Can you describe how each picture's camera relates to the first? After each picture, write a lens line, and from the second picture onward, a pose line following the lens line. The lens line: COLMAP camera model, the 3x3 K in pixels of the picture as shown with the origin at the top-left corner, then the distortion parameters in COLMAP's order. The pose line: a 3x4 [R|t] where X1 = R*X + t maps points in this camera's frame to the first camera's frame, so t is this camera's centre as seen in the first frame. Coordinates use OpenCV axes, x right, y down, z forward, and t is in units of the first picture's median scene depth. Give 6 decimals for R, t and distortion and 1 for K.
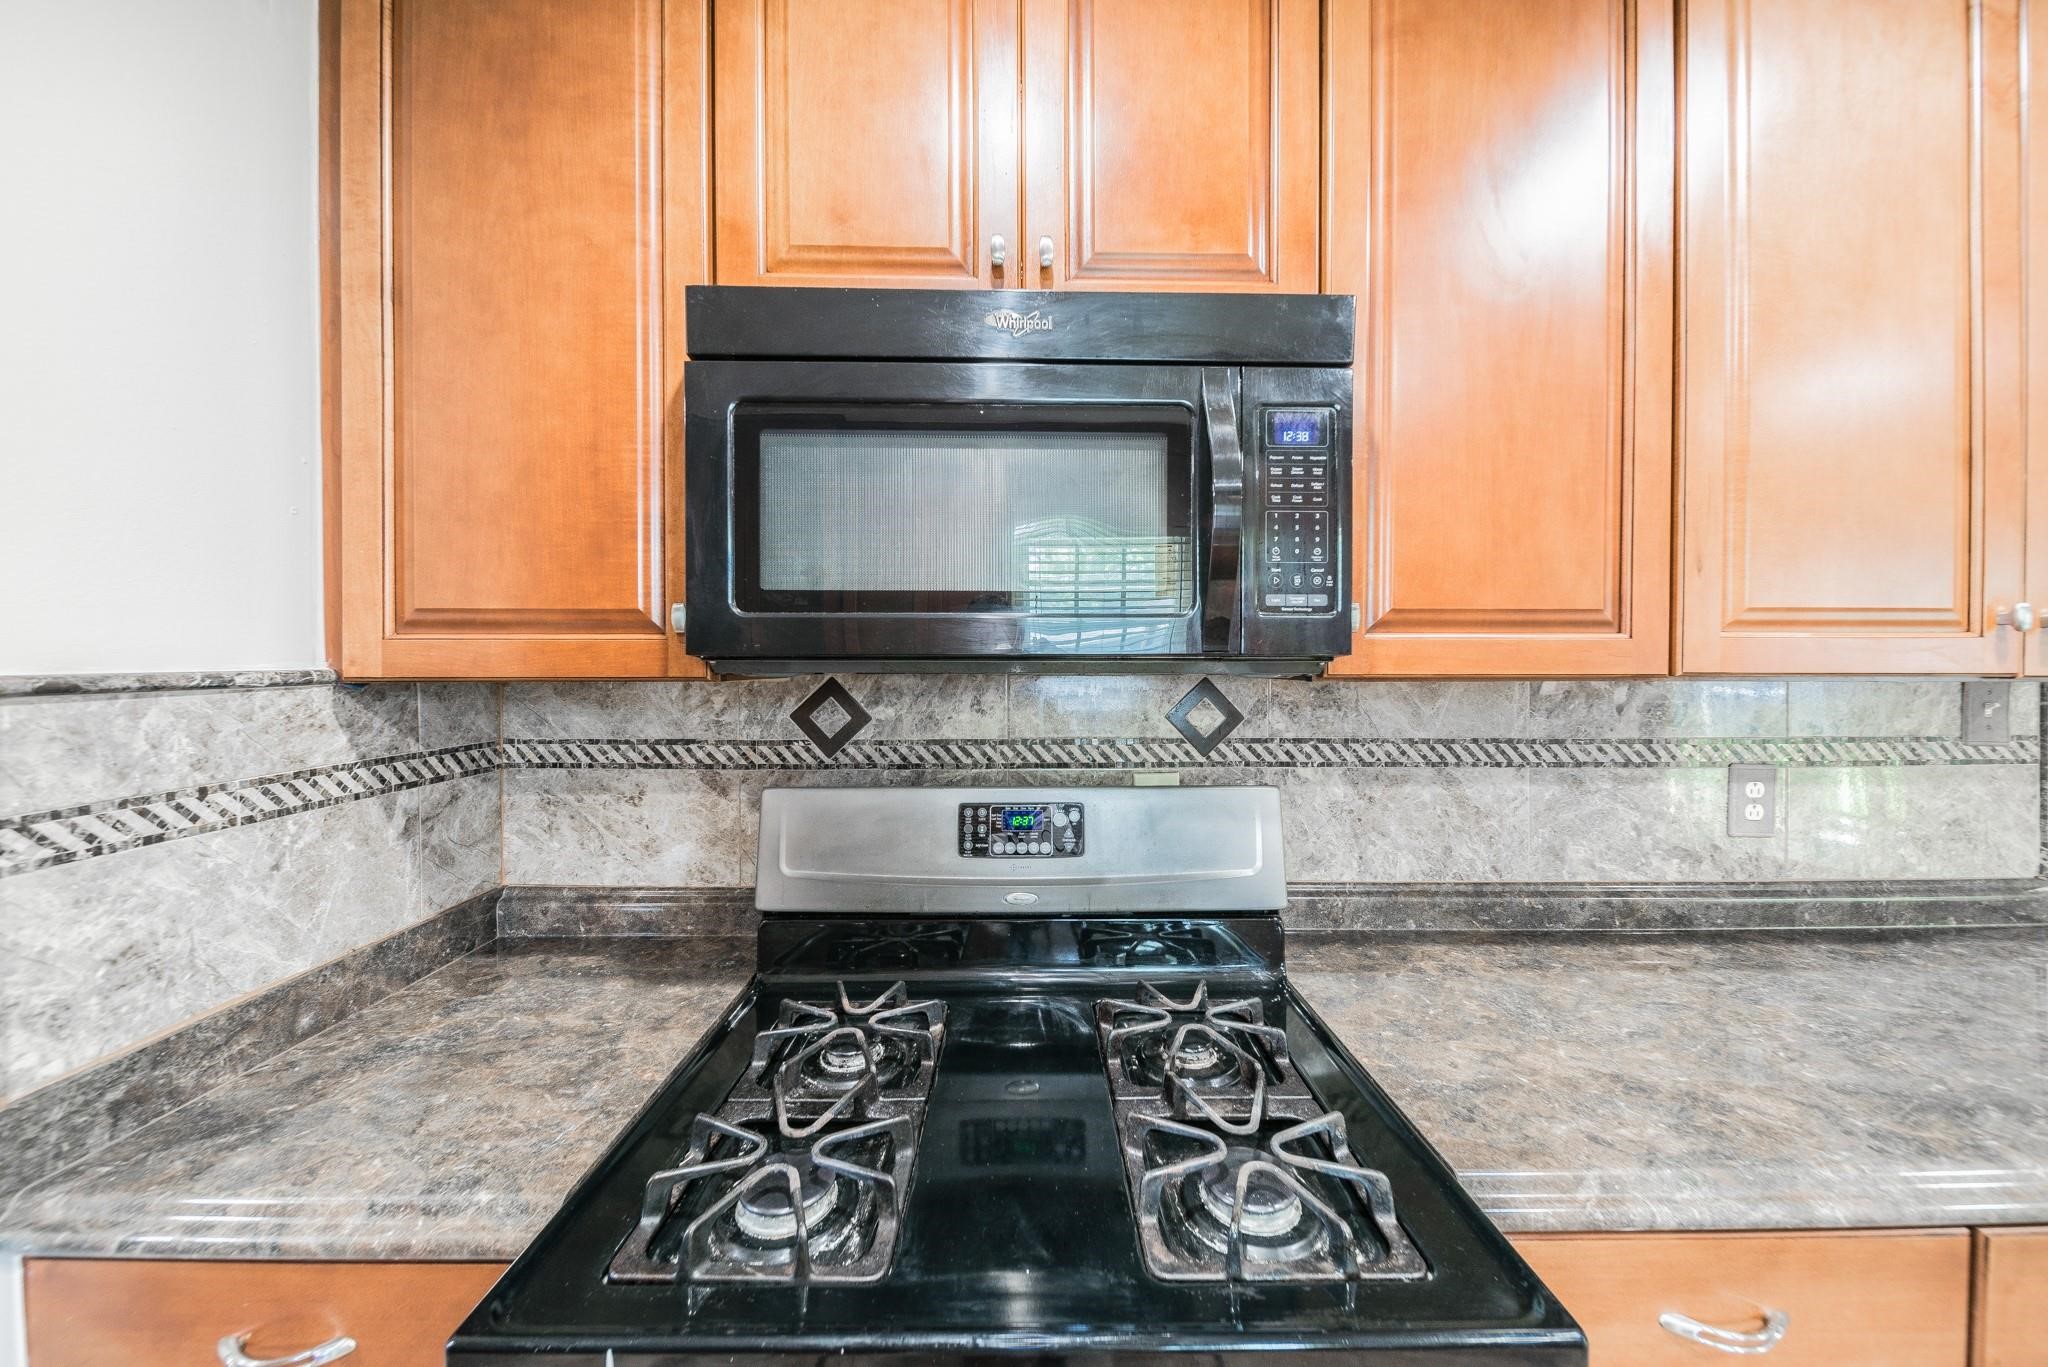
lens RADIAL K [[744.3, 0, 1032.2], [0, 744.3, 671.7], [0, 0, 1]] dist [0.002751, -0.003598]
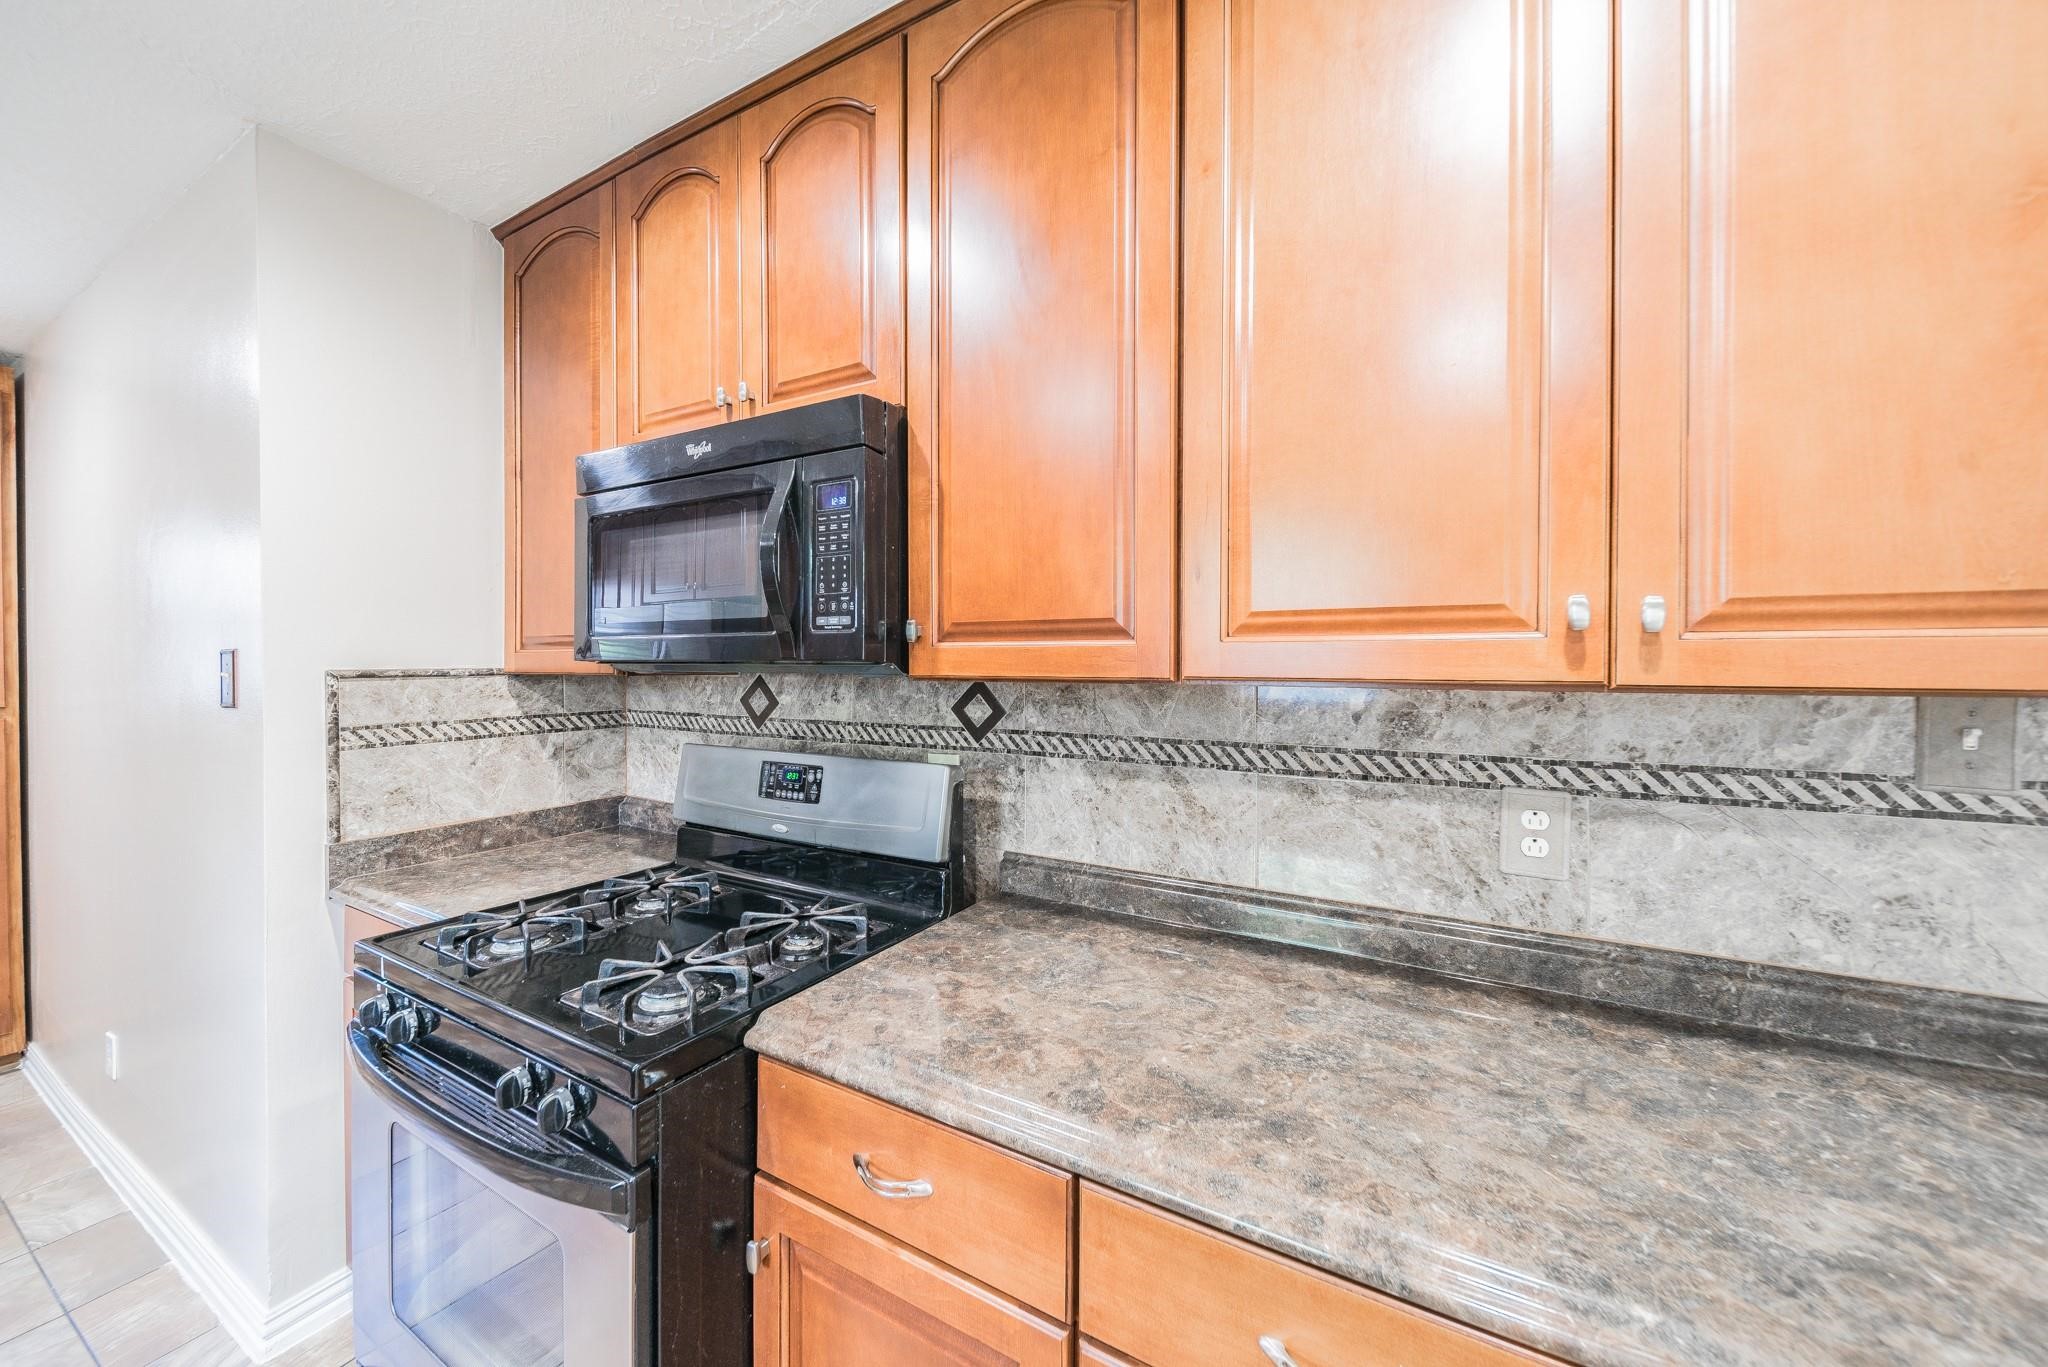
lens RADIAL K [[744.3, 0, 1027.4], [0, 744.3, 671.8], [0, 0, 1]] dist [0.002751, -0.003598]
pose [[0.863418, 0.007218, -0.504438, 0.934972], [-0.007682, 0.999970, 0.001158, -0.003864], [0.504431, 0.002875, 0.863447, -0.005941]]
